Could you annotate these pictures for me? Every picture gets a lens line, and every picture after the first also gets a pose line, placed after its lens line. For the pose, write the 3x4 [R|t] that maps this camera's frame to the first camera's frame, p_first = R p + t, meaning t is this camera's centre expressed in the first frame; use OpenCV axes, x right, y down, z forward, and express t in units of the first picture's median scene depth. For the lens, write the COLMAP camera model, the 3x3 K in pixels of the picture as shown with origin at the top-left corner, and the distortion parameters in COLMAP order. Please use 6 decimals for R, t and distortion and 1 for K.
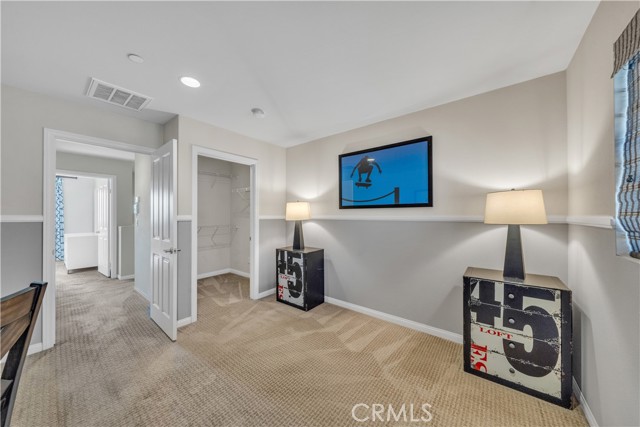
lens RADIAL K [[222.3, 0, 319.1], [0, 222.3, 213.4], [0, 0, 1]] dist [-0.007699, 0.000113]
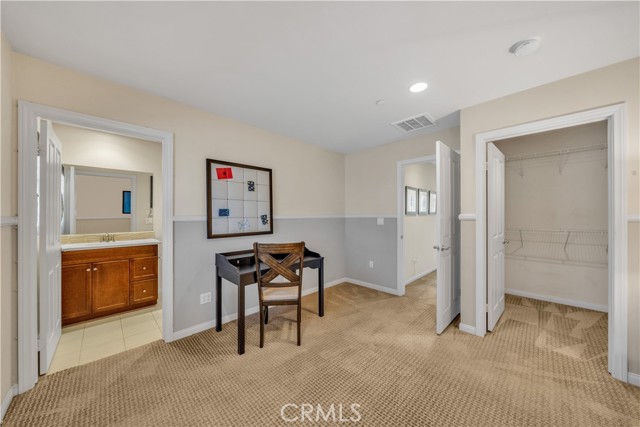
lens RADIAL K [[222.3, 0, 320.6], [0, 222.3, 214.3], [0, 0, 1]] dist [-0.007699, 0.000113]
pose [[-0.122757, -0.000917, -0.992436, 0.412503], [0.008432, 0.999963, -0.001967, 0.006083], [0.992401, -0.008610, -0.122745, 0.530259]]
